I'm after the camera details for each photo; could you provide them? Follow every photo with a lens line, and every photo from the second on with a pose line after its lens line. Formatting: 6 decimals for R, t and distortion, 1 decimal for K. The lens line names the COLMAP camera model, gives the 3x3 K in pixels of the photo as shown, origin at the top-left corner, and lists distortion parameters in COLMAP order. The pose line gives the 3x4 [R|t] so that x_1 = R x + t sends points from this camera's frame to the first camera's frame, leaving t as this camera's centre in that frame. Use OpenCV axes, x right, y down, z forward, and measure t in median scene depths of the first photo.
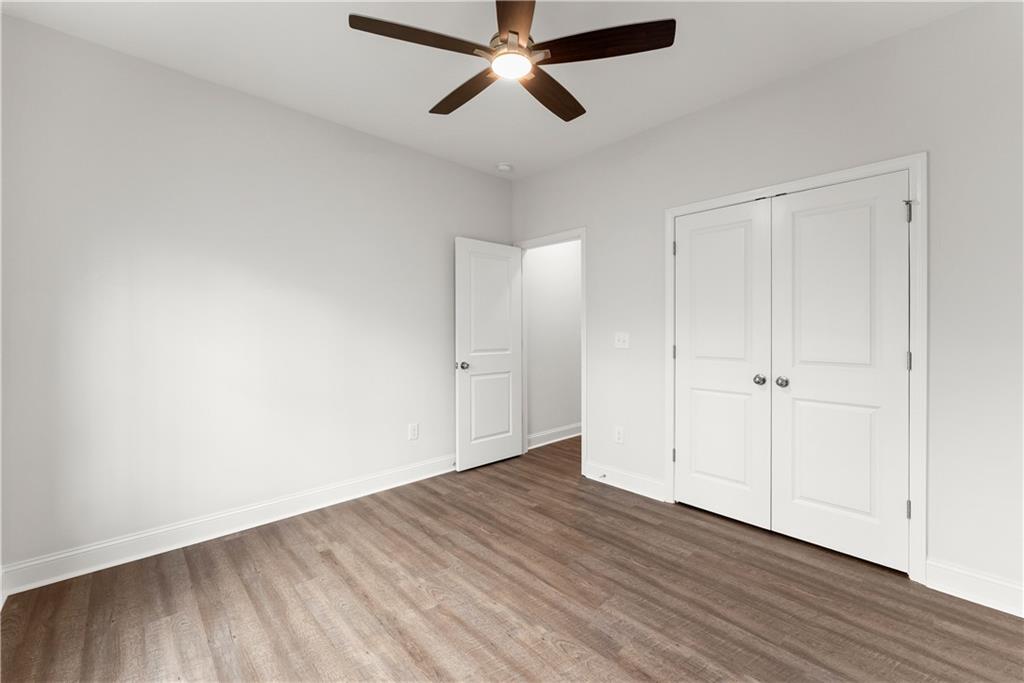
lens RADIAL K [[412.1, 0, 508.1], [0, 412.1, 331.4], [0, 0, 1]] dist [-0.001452, -0.000285]
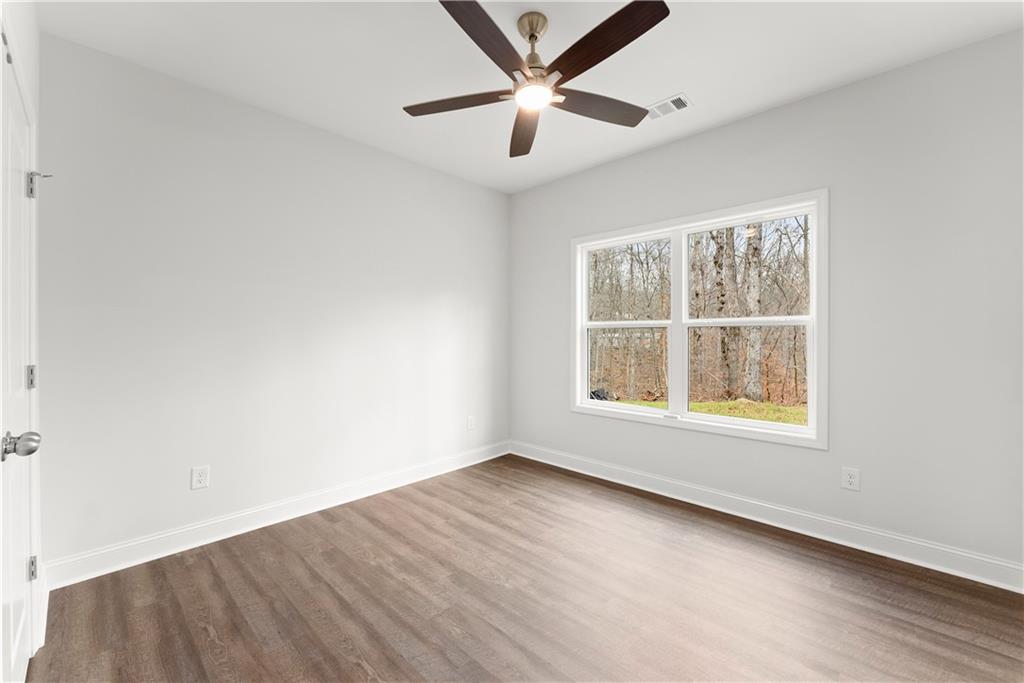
lens RADIAL K [[412.1, 0, 511.0], [0, 412.1, 339.3], [0, 0, 1]] dist [-0.001452, -0.000285]
pose [[-0.998020, 0.002245, -0.062860, 0.129432], [0.001773, 0.999970, 0.007561, -0.004284], [0.062875, 0.007434, -0.997994, 1.941668]]
